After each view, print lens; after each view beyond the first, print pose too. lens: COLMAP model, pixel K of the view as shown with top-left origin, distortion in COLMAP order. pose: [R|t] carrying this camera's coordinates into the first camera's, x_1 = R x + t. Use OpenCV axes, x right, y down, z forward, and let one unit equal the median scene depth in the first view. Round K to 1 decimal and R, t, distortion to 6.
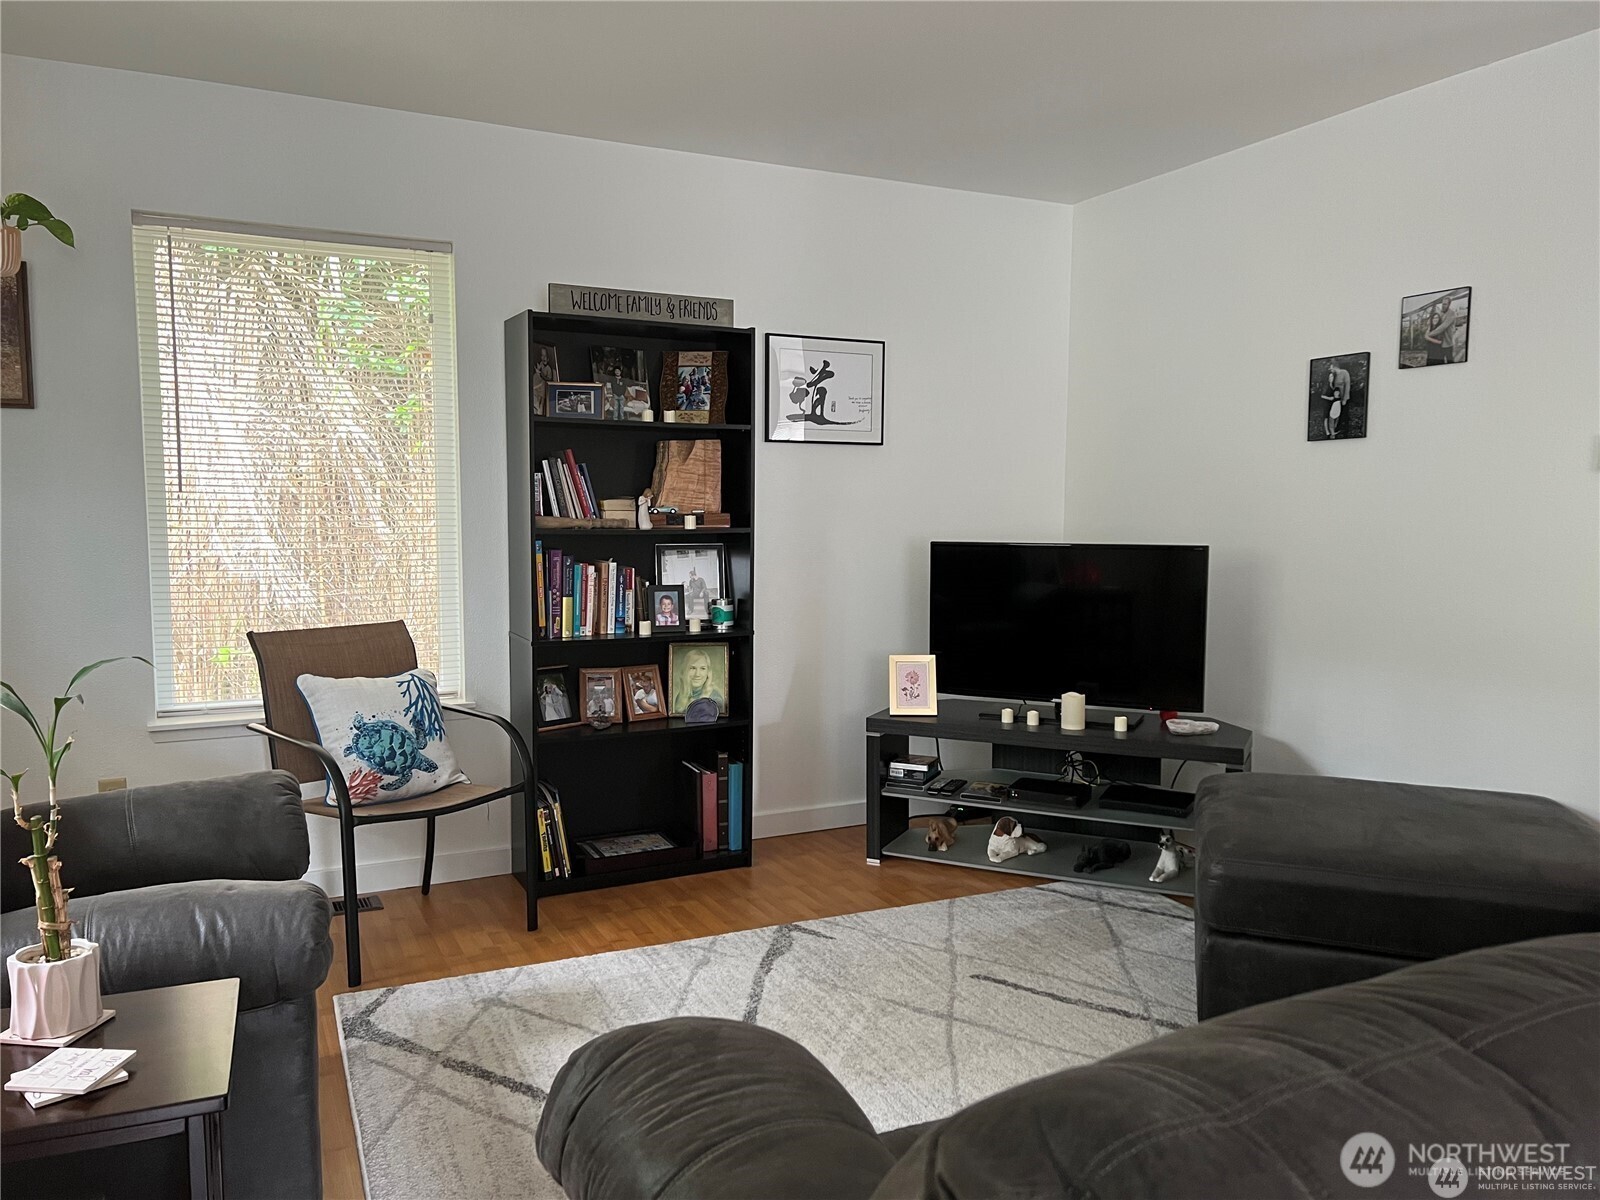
lens RADIAL K [[1202.7, 0, 794.6], [0, 1202.7, 601.5], [0, 0, 1]] dist [0.038496, -0.052513]
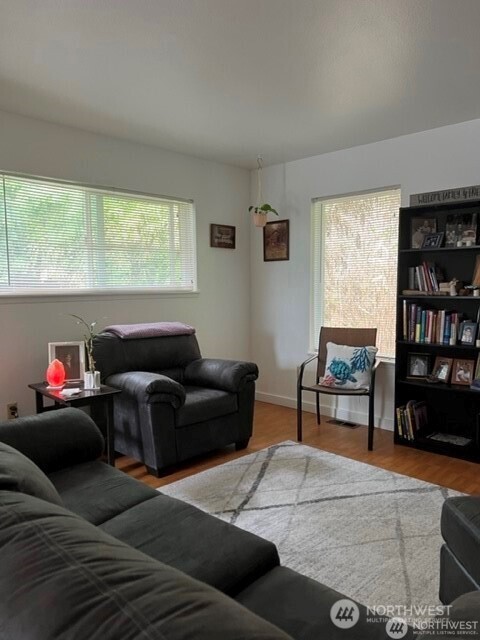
lens RADIAL K [[481.1, 0, 238.2], [0, 481.1, 319.4], [0, 0, 1]] dist [0.038496, -0.052513]
pose [[0.324425, 0.058715, -0.944087, 0.625290], [-0.074706, 0.996545, 0.036305, -0.022019], [0.942957, 0.058750, 0.327690, 0.366561]]
